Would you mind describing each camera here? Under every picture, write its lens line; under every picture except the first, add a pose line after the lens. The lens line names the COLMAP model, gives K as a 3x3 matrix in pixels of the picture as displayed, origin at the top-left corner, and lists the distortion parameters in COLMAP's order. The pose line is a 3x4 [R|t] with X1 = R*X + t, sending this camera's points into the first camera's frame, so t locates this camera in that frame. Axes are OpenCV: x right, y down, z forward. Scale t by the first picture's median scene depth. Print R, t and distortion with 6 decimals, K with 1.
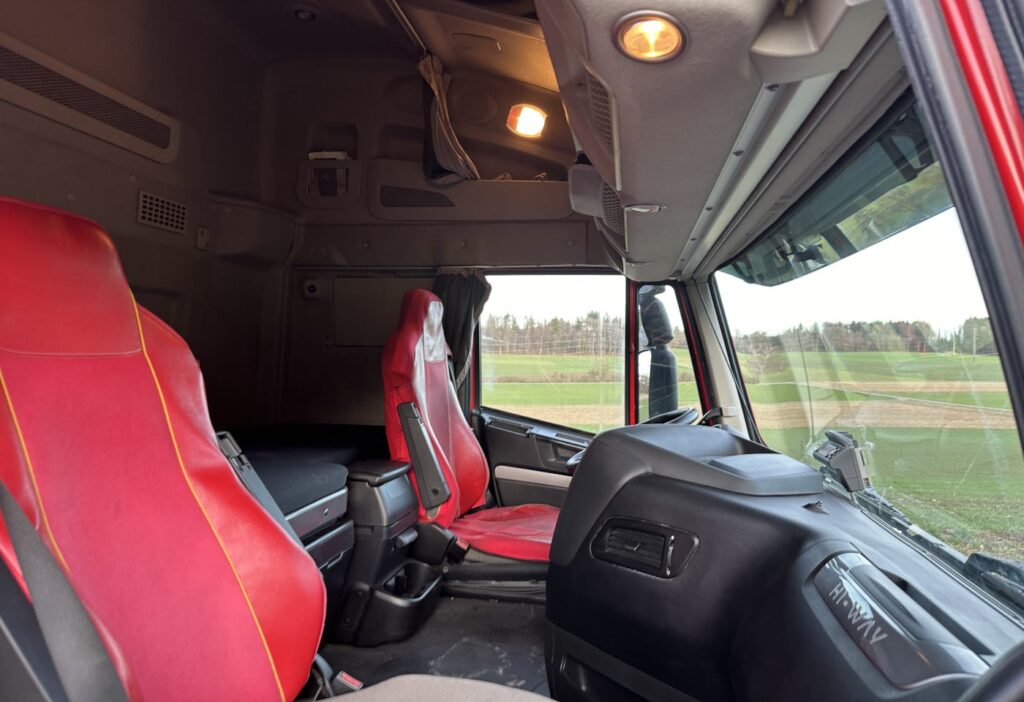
lens RADIAL K [[727.0, 0, 499.9], [0, 727.0, 383.7], [0, 0, 1]] dist [0.013464, -0.002260]
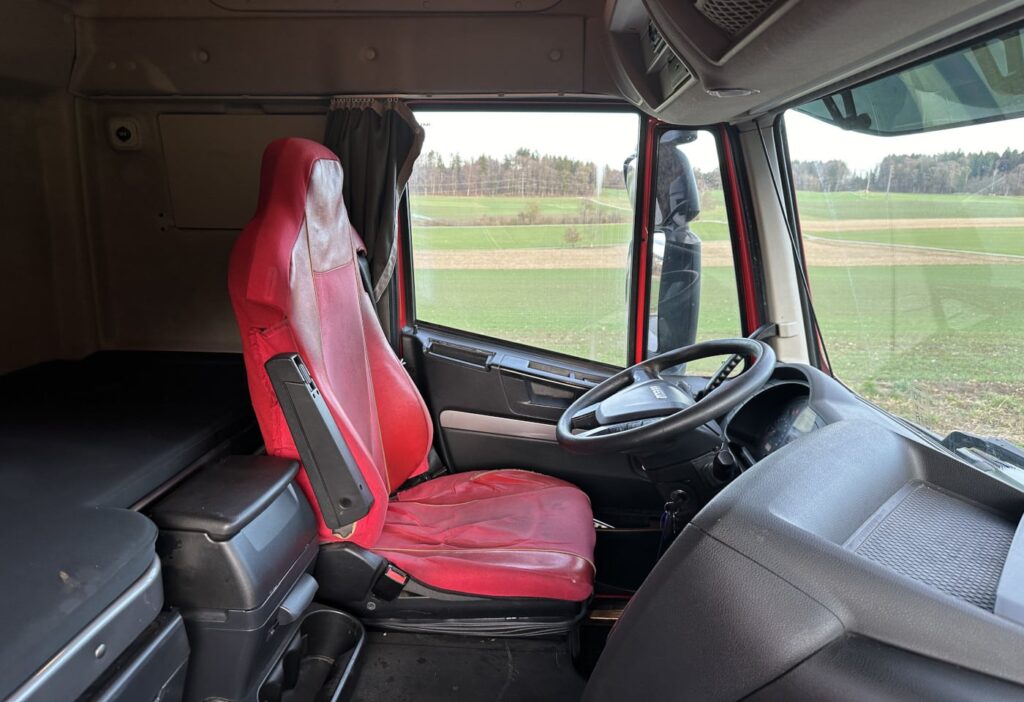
lens RADIAL K [[726.8, 0, 516.4], [0, 726.8, 391.1], [0, 0, 1]] dist [-0.000424, -0.008208]
pose [[0.992732, -0.037649, 0.114303, -0.013045], [0.011386, 0.974928, 0.222230, -0.056926], [-0.119804, -0.219313, 0.968271, 0.361350]]
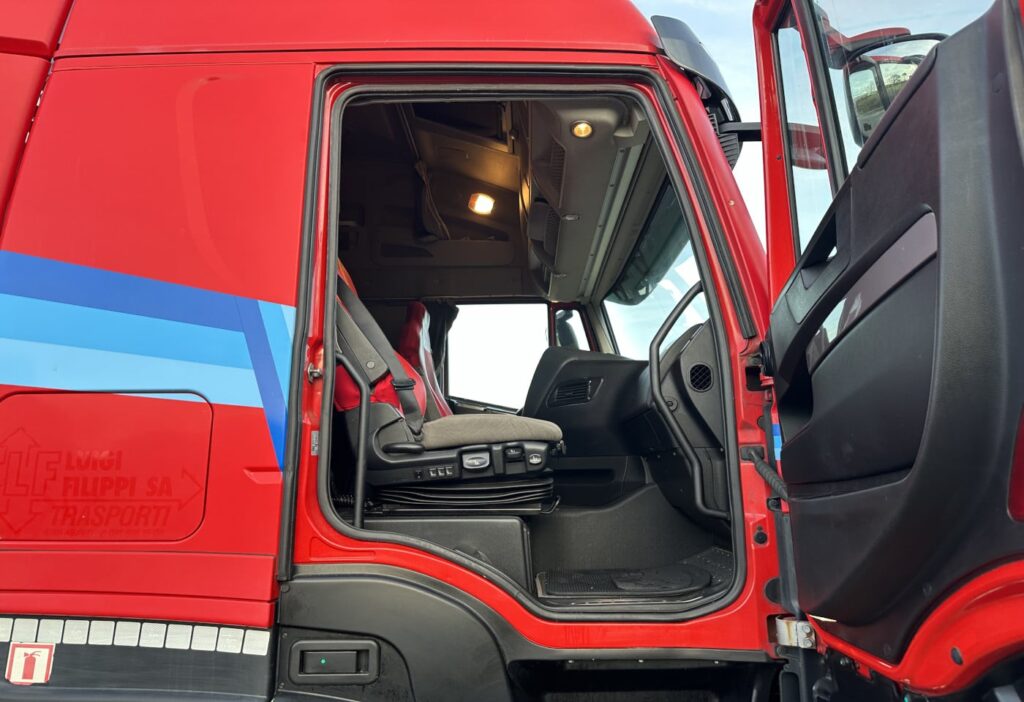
lens RADIAL K [[726.8, 0, 516.4], [0, 726.8, 391.1], [0, 0, 1]] dist [-0.000424, -0.008208]
pose [[0.985889, 0.000441, 0.167400, -0.144931], [0.026618, 0.986860, -0.159367, 0.273338], [-0.165271, 0.161574, 0.972923, -0.438825]]
